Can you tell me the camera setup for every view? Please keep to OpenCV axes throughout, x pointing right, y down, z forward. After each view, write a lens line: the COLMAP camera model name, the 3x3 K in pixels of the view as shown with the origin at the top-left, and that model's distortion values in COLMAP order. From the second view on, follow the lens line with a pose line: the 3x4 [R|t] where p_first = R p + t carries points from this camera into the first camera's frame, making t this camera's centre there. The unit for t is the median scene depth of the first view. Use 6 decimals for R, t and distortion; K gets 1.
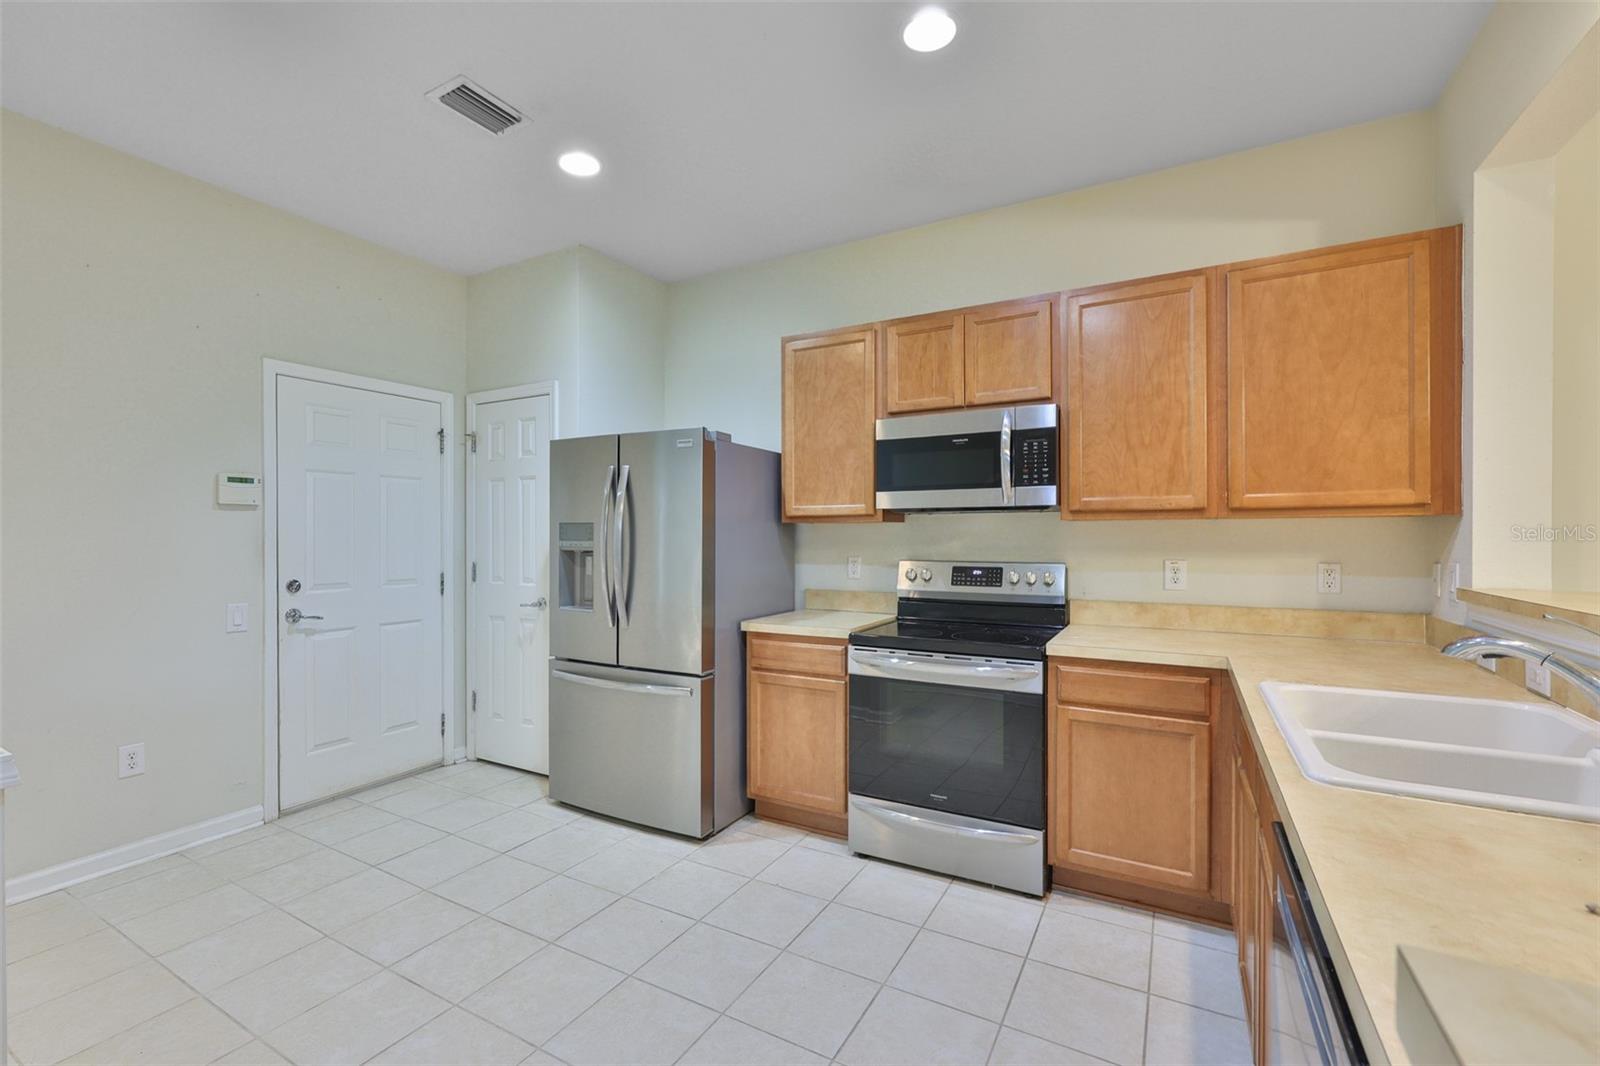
lens RADIAL K [[672.8, 0, 774.0], [0, 672.8, 535.7], [0, 0, 1]] dist [-0.002768, -0.000156]
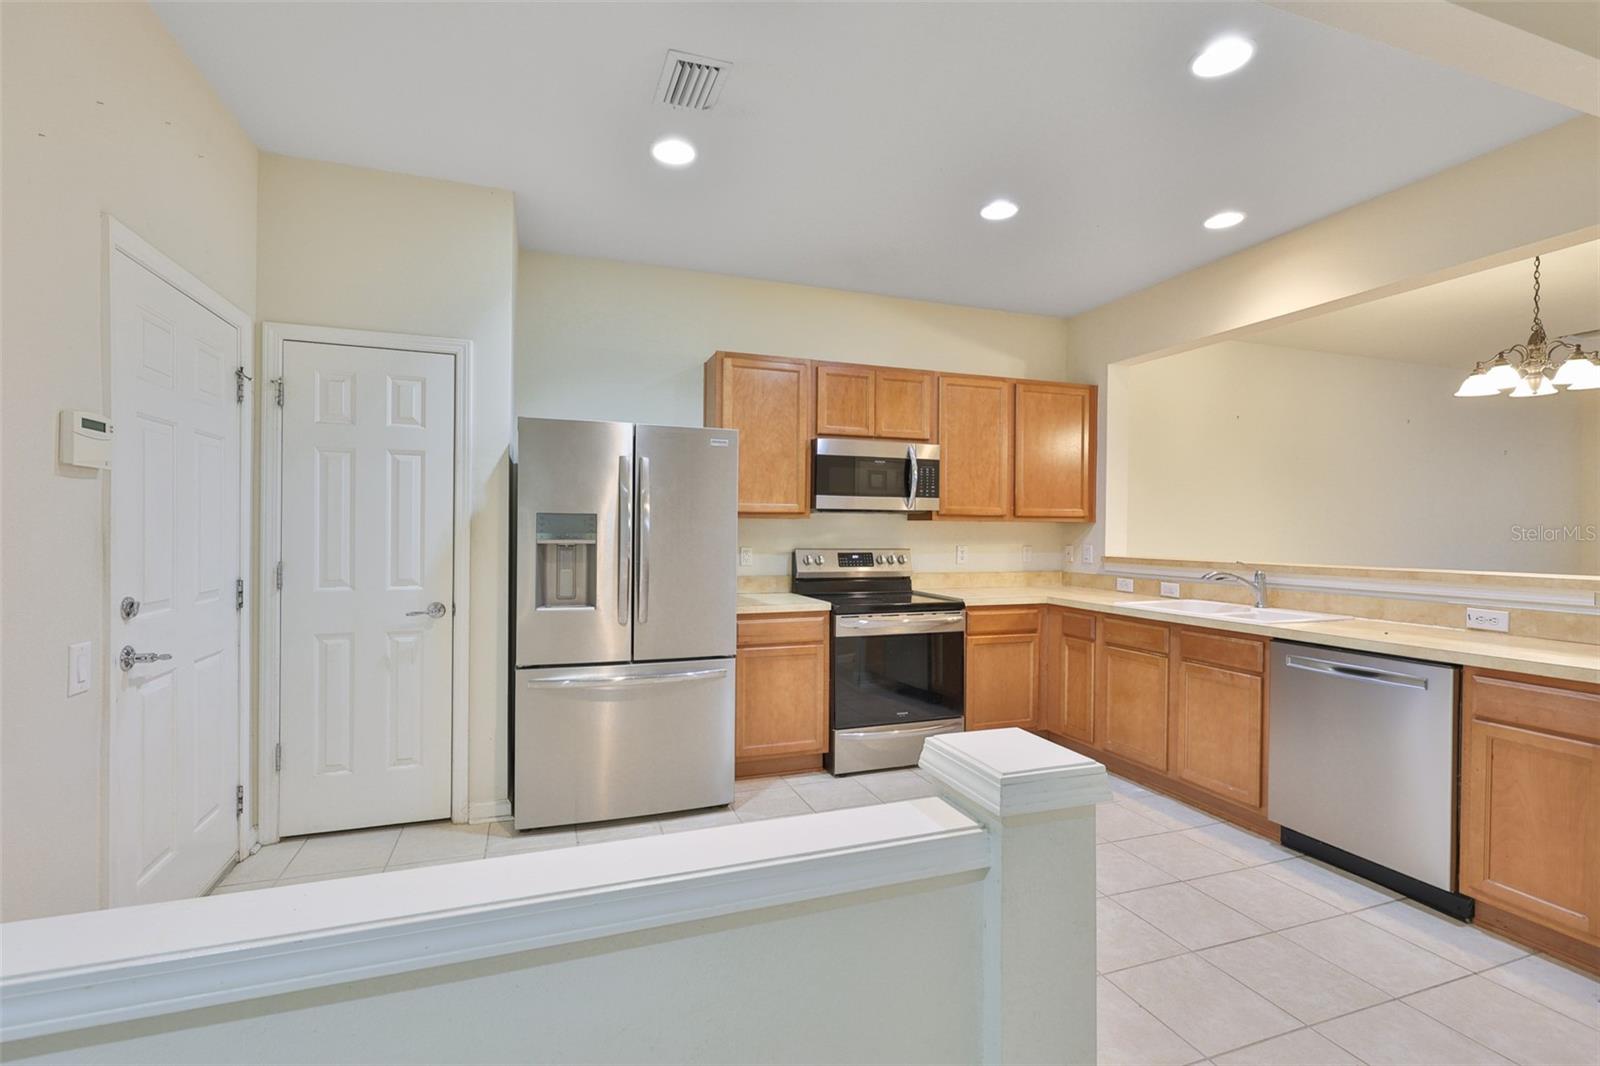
lens RADIAL K [[633.9, 0, 814.1], [0, 633.9, 533.6], [0, 0, 1]] dist [-0.002481, -0.000363]
pose [[0.689234, 0.001794, 0.724536, -0.759982], [-0.008548, 0.999947, 0.005655, 0.000795], [-0.724488, -0.010091, 0.689213, 0.188586]]
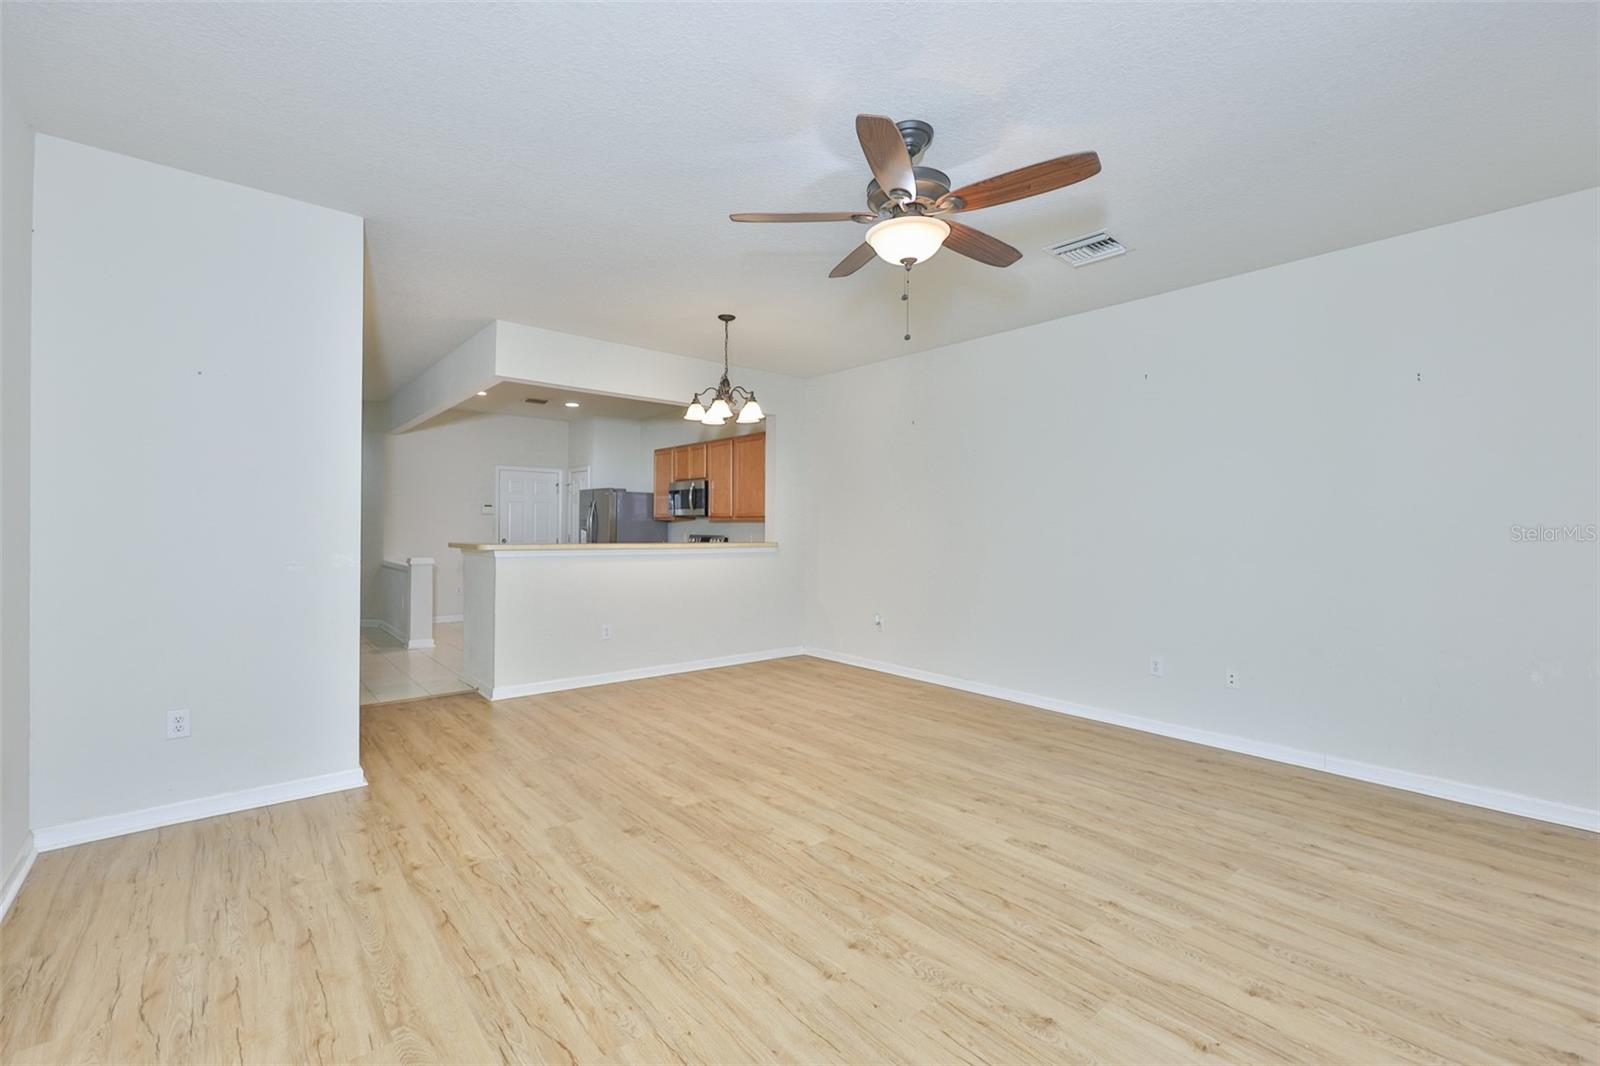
lens RADIAL K [[676.7, 0, 800.0], [0, 676.7, 533.0], [0, 0, 1]] dist [-0.003088, -0.000441]
pose [[0.941761, 0.013513, -0.336011, 1.664762], [-0.010767, 0.999892, 0.010036, -0.002709], [0.336111, -0.005834, 0.941804, -1.509936]]
